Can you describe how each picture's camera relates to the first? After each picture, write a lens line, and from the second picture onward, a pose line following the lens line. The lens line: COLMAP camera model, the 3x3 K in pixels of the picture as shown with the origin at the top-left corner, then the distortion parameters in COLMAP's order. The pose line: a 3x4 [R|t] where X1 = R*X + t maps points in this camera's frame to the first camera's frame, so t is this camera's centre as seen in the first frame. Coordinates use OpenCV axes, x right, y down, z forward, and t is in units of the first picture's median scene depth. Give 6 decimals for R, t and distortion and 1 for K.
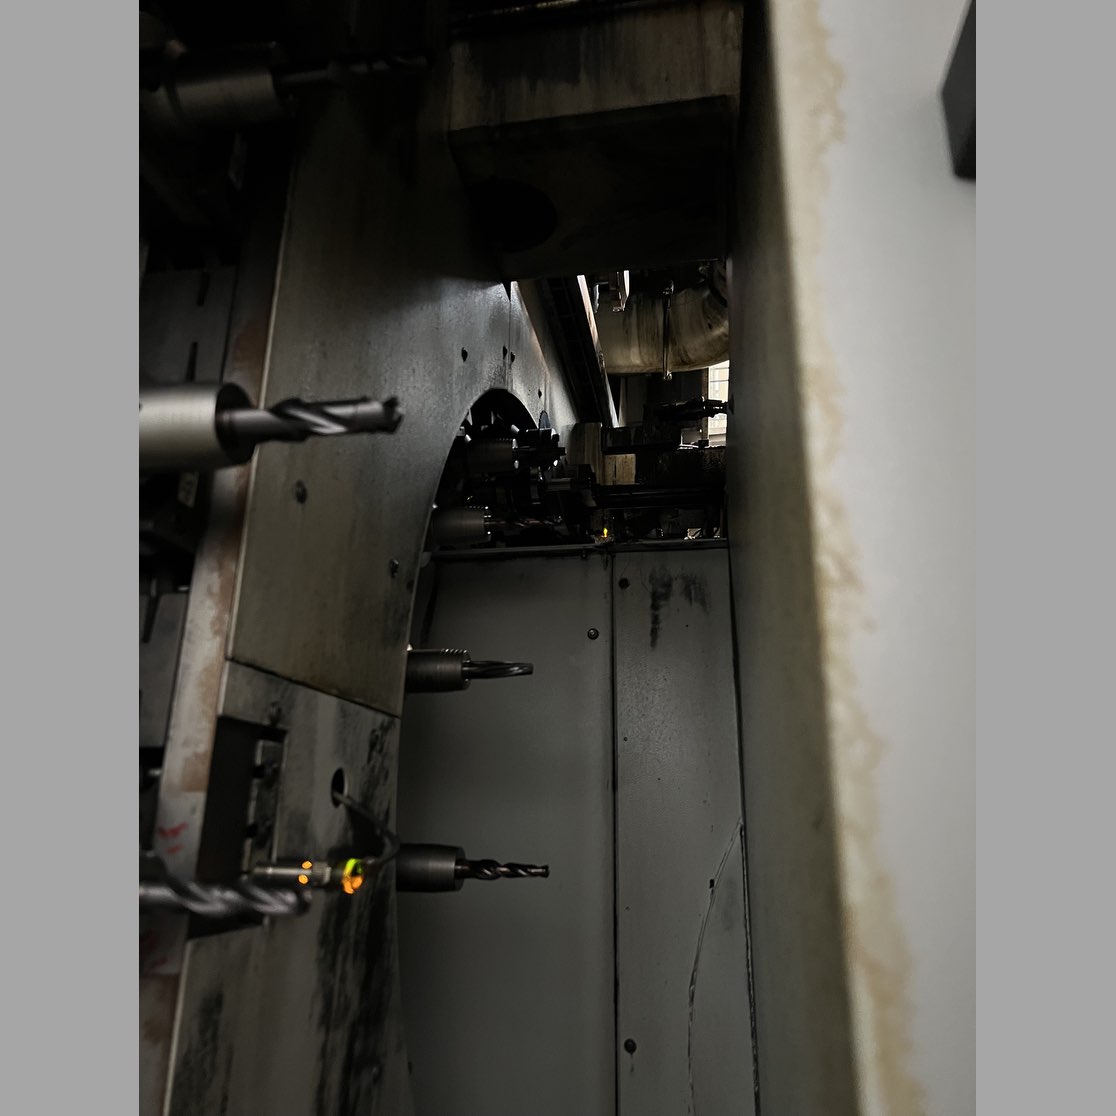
lens RADIAL K [[835.9, 0, 572.9], [0, 835.9, 558.9], [0, 0, 1]] dist [0.056190, -0.072845]
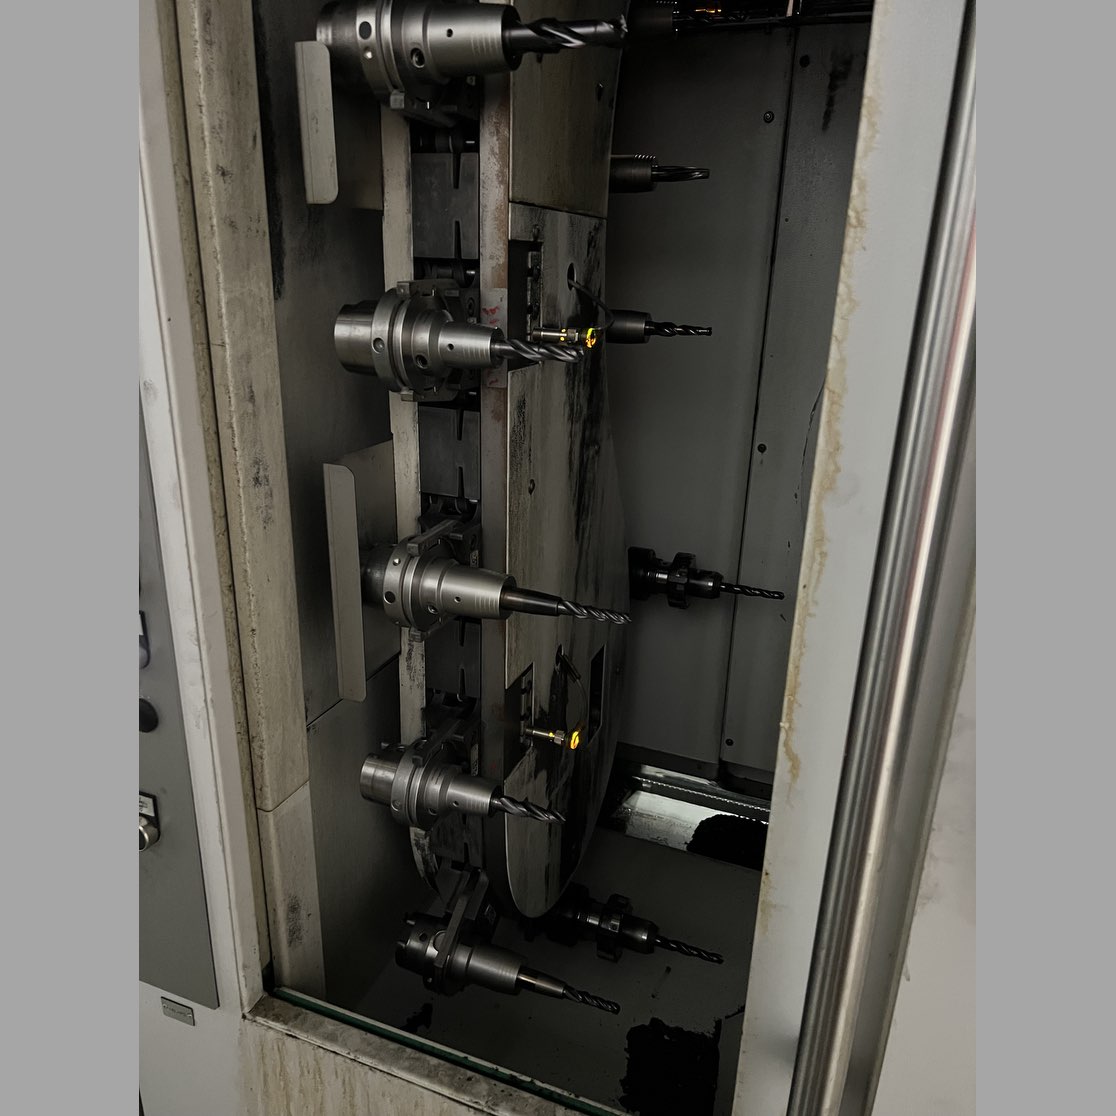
lens RADIAL K [[835.9, 0, 572.9], [0, 835.9, 558.9], [0, 0, 1]] dist [0.056190, -0.072845]
pose [[0.981506, 0.081295, -0.173311, 0.020017], [0.038589, 0.802737, 0.595083, -0.199050], [0.187500, -0.590765, 0.784755, -0.430453]]
